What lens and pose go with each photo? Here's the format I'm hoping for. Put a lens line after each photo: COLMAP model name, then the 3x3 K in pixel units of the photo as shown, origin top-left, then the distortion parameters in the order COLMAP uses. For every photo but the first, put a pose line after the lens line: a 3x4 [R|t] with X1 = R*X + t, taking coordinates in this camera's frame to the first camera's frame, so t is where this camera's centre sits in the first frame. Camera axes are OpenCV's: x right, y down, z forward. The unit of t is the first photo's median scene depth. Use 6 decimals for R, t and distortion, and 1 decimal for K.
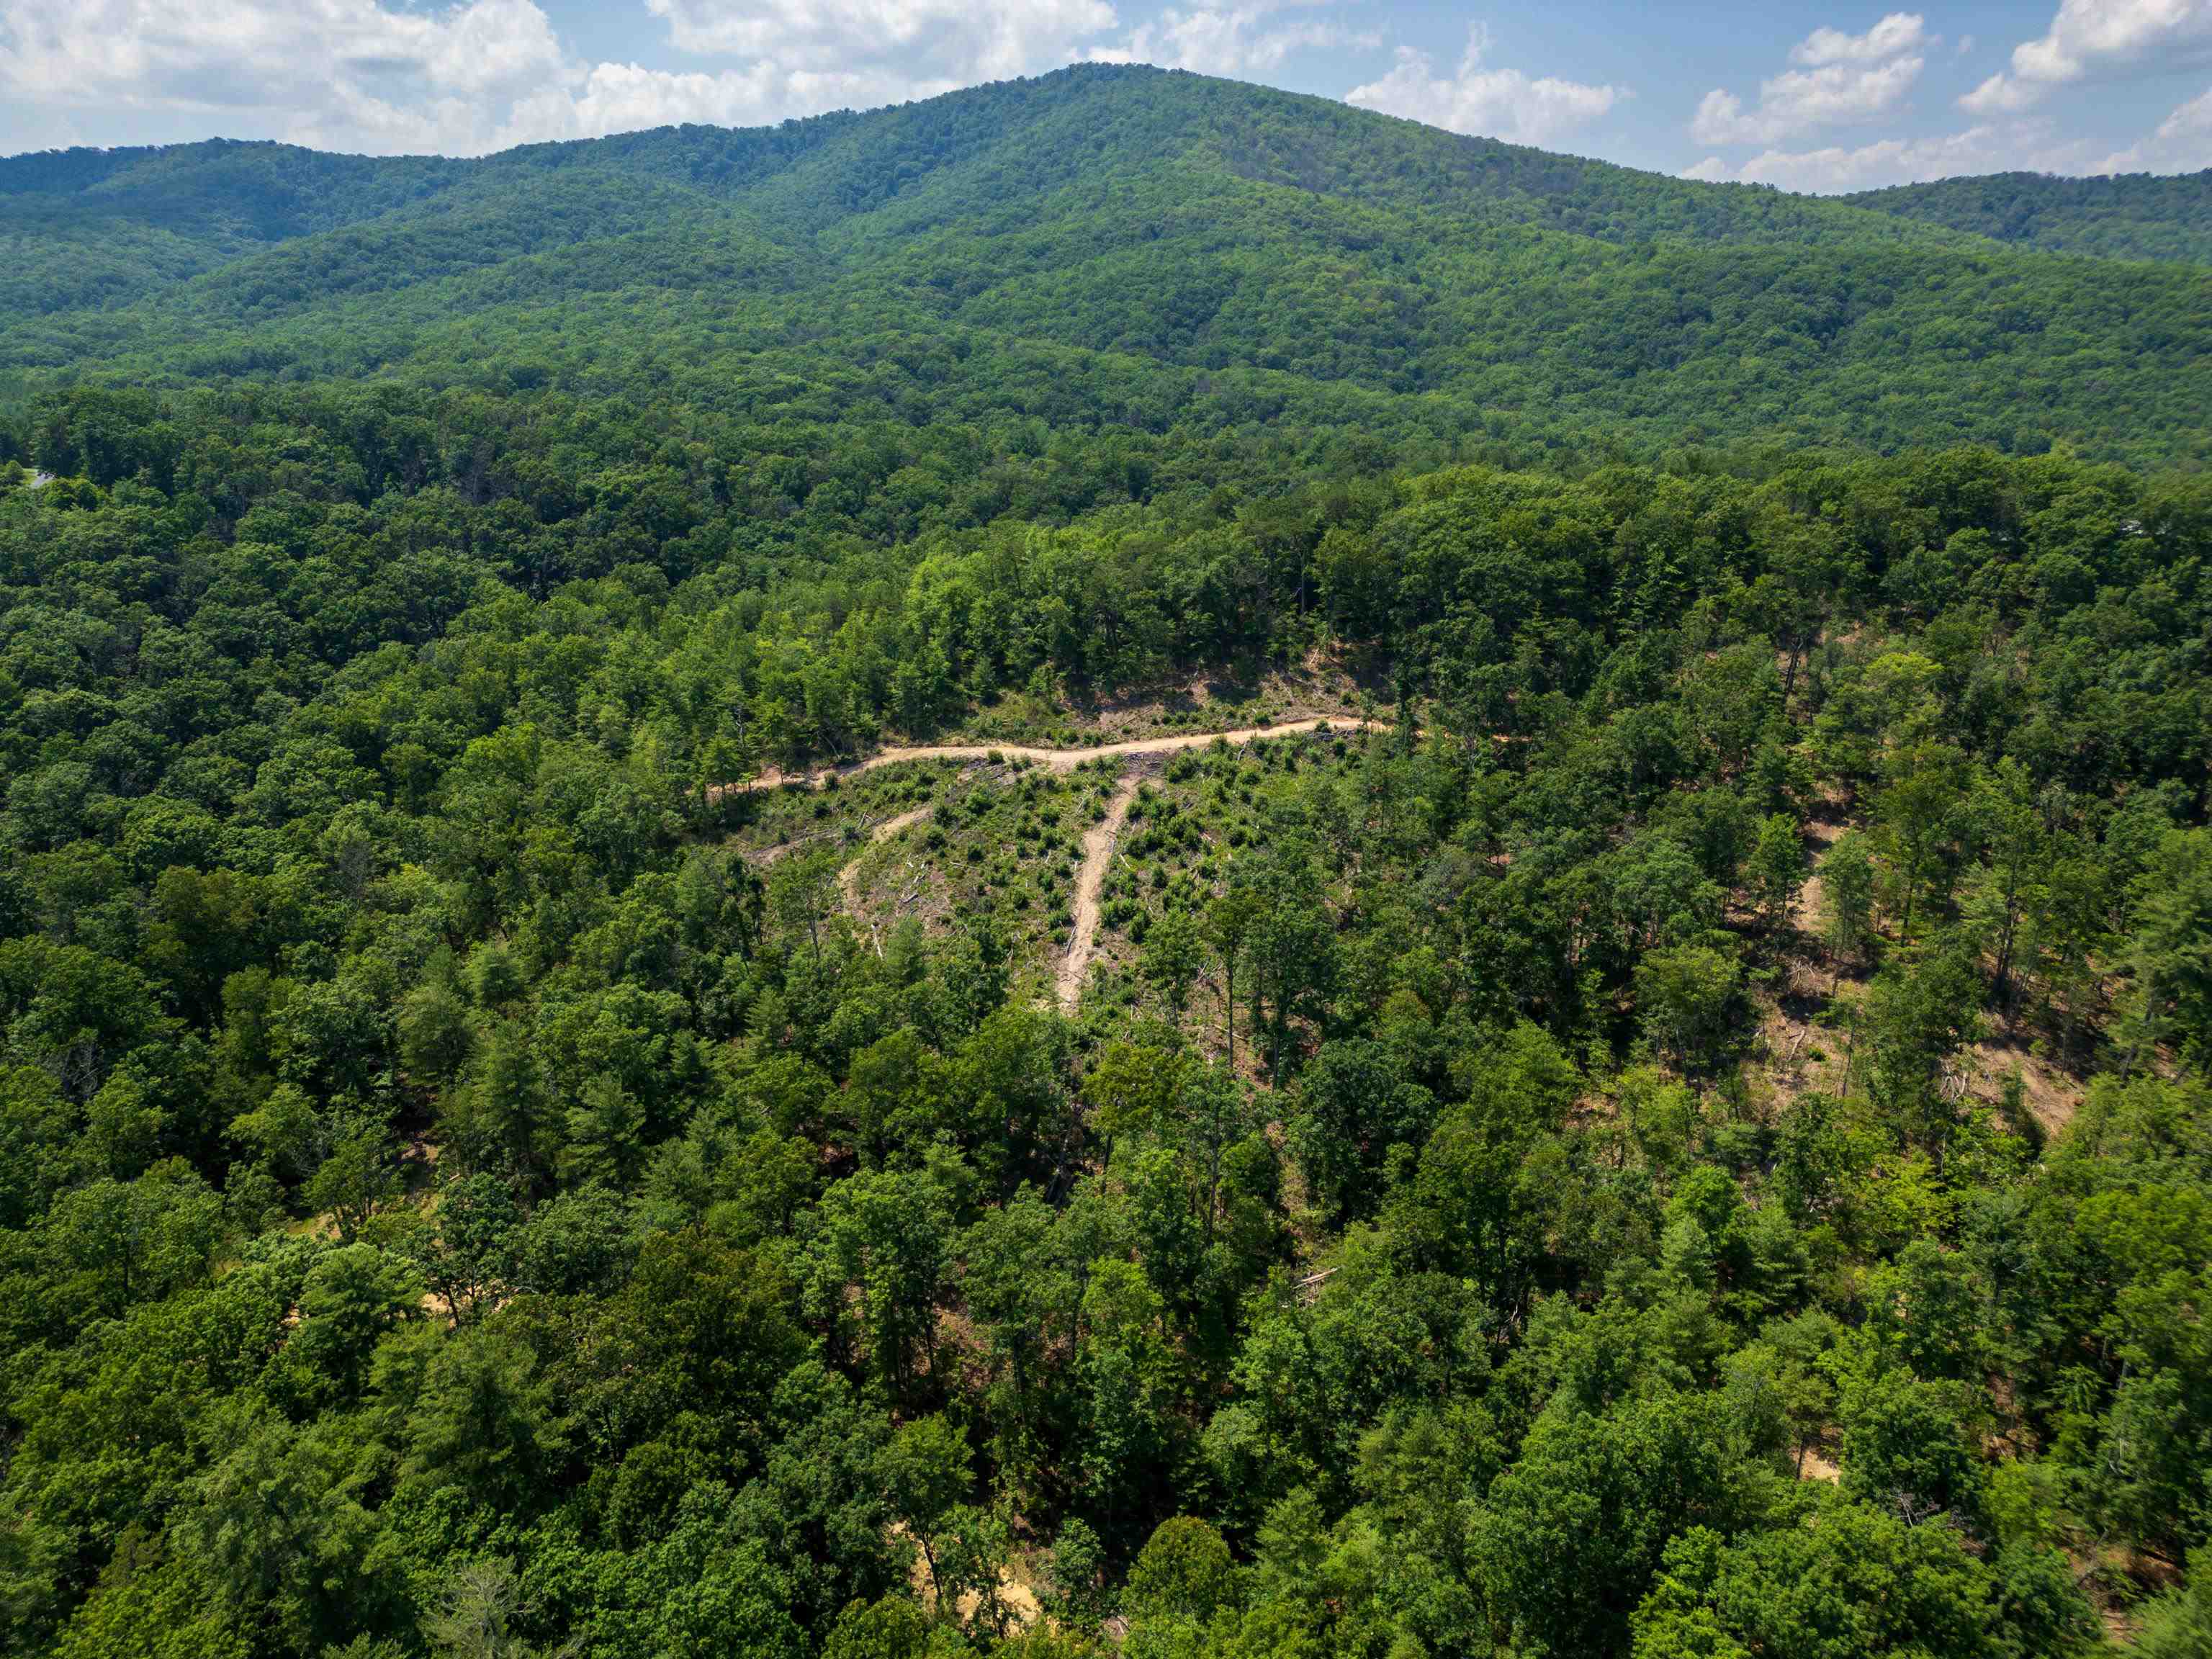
lens RADIAL K [[1562.7, 0, 1099.8], [0, 1562.7, 825.1], [0, 0, 1]] dist [0.058449, -0.050943]
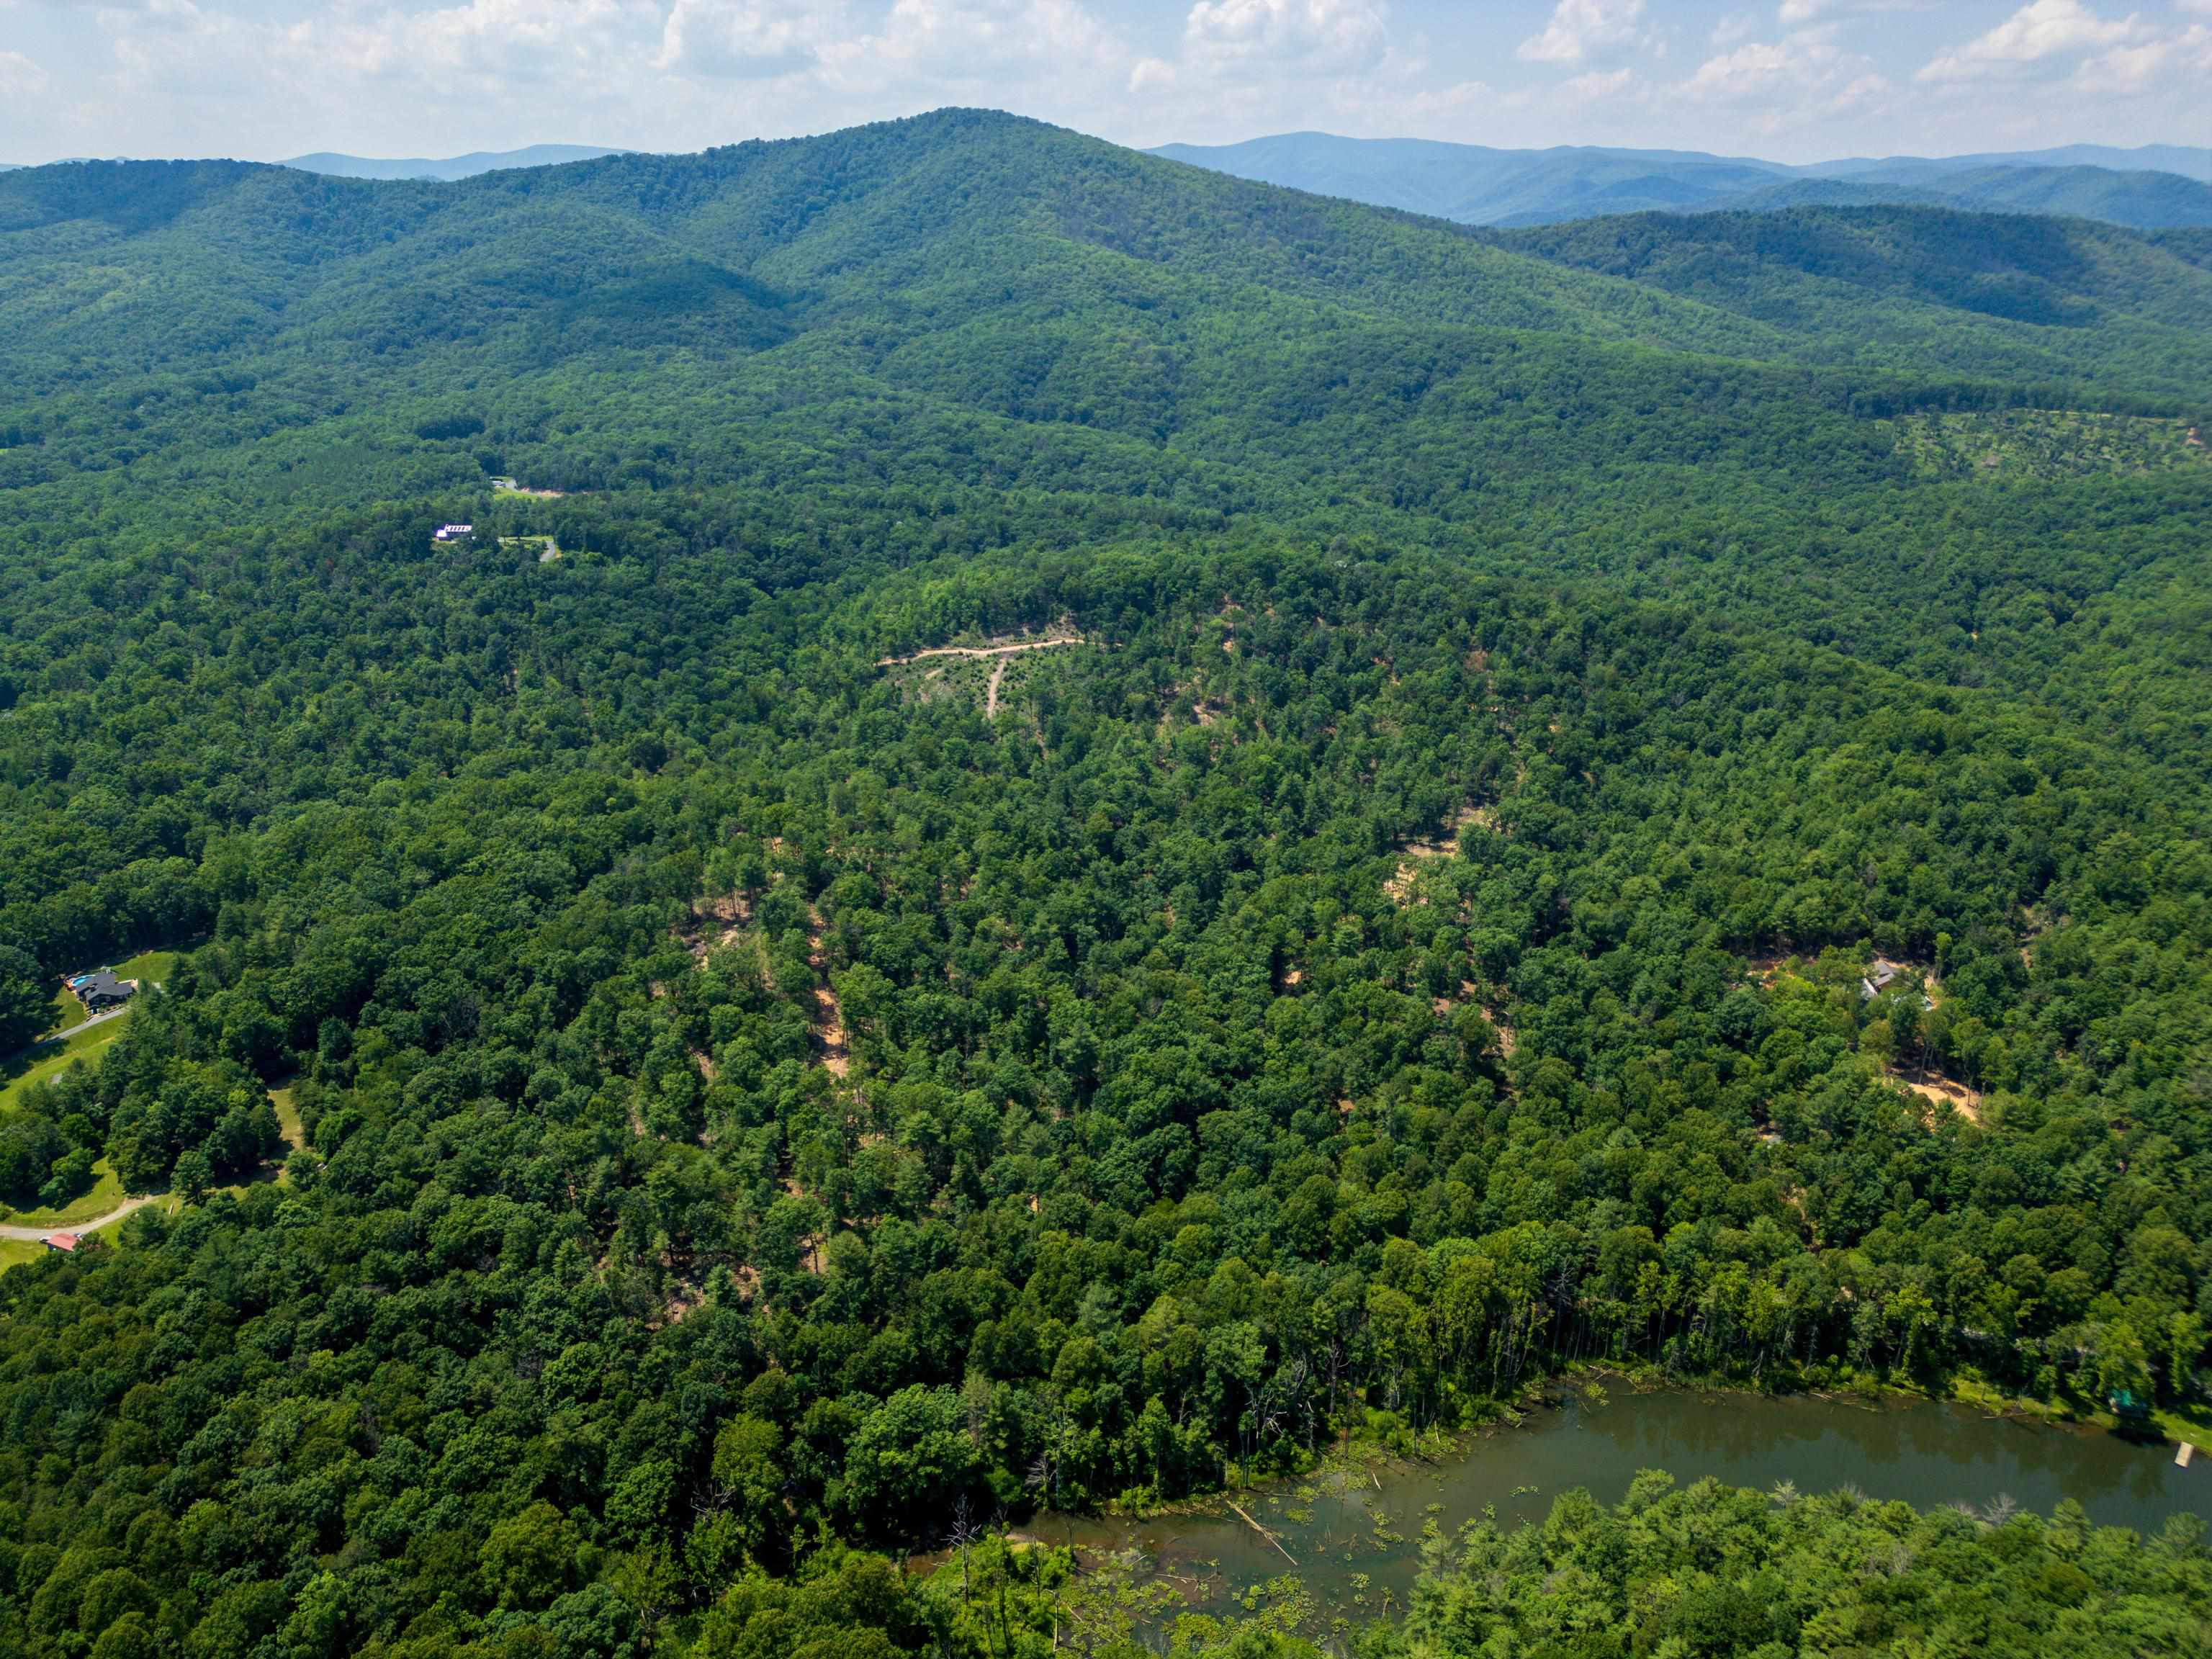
lens RADIAL K [[1562.7, 0, 1118.1], [0, 1562.7, 831.1], [0, 0, 1]] dist [0.058449, -0.050943]
pose [[0.995505, -0.028215, 0.090412, -0.044269], [0.022555, 0.997757, 0.063023, 0.119220], [-0.091987, -0.060700, 0.993908, -2.113356]]
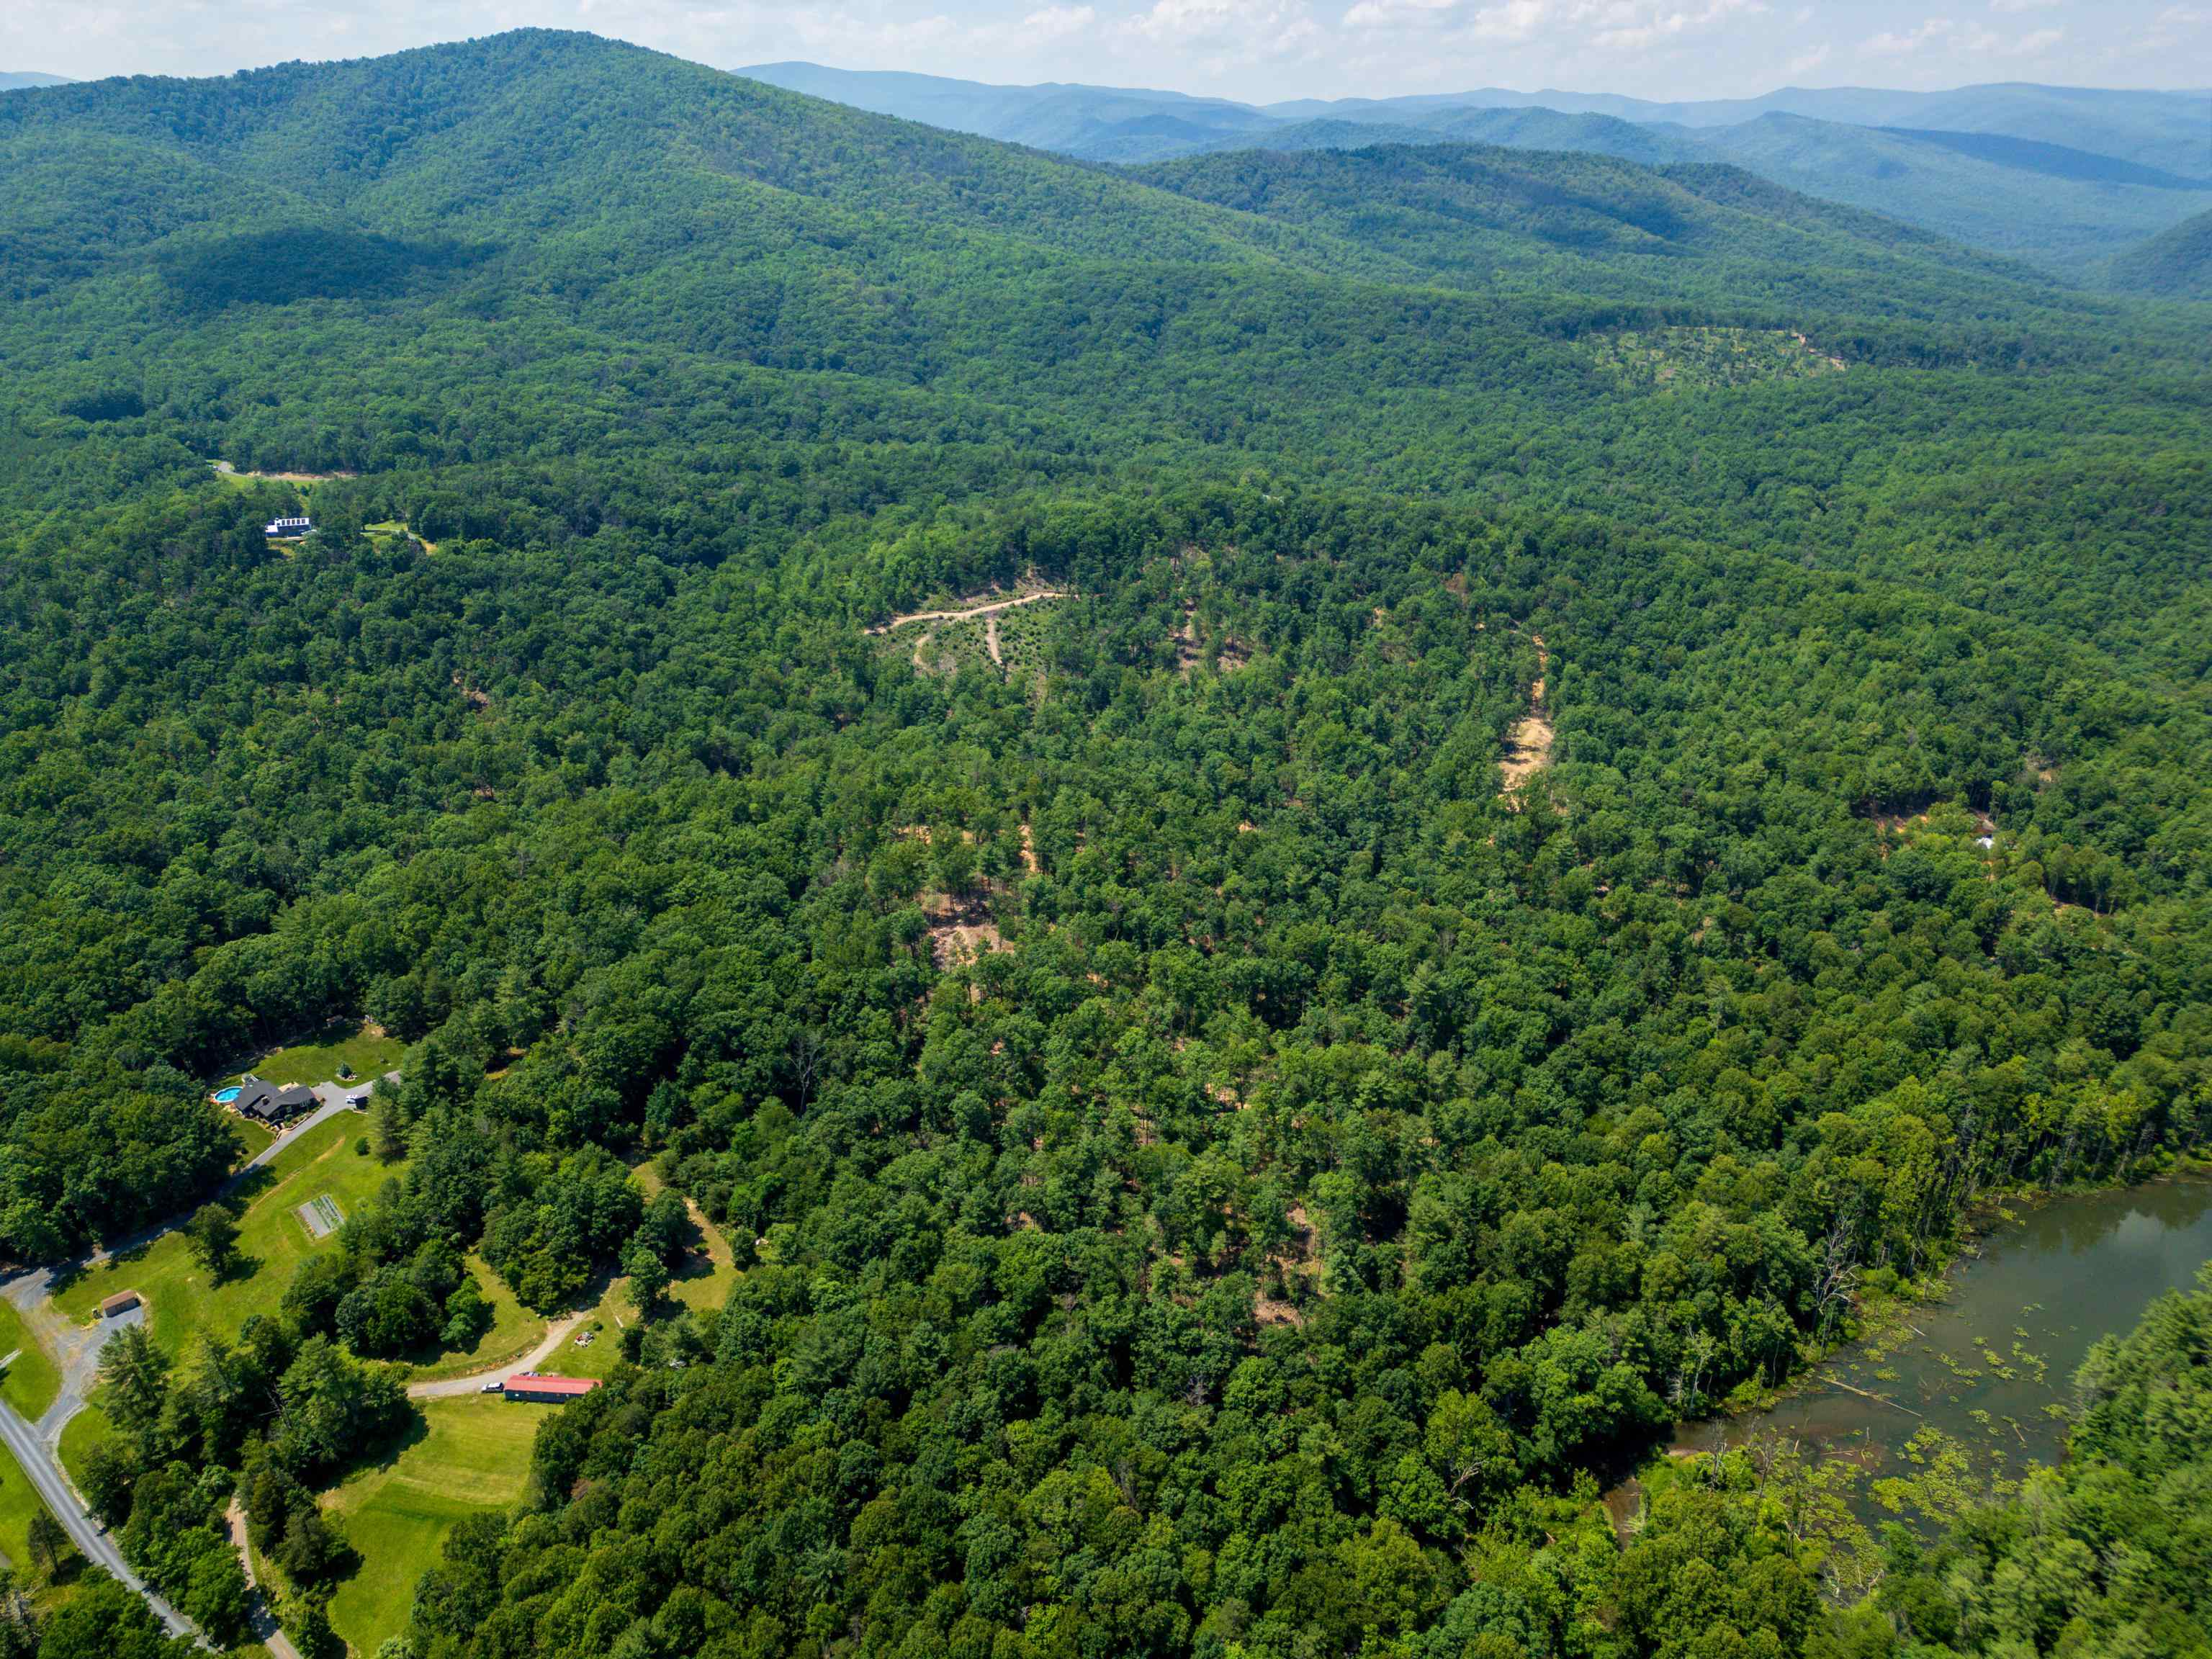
lens RADIAL K [[1562.7, 0, 1124.2], [0, 1562.7, 833.9], [0, 0, 1]] dist [0.058449, -0.050943]
pose [[0.918034, -0.152720, 0.365910, -0.873876], [0.116504, 0.986007, 0.119231, 0.048474], [-0.378999, -0.066828, 0.922981, -1.872256]]
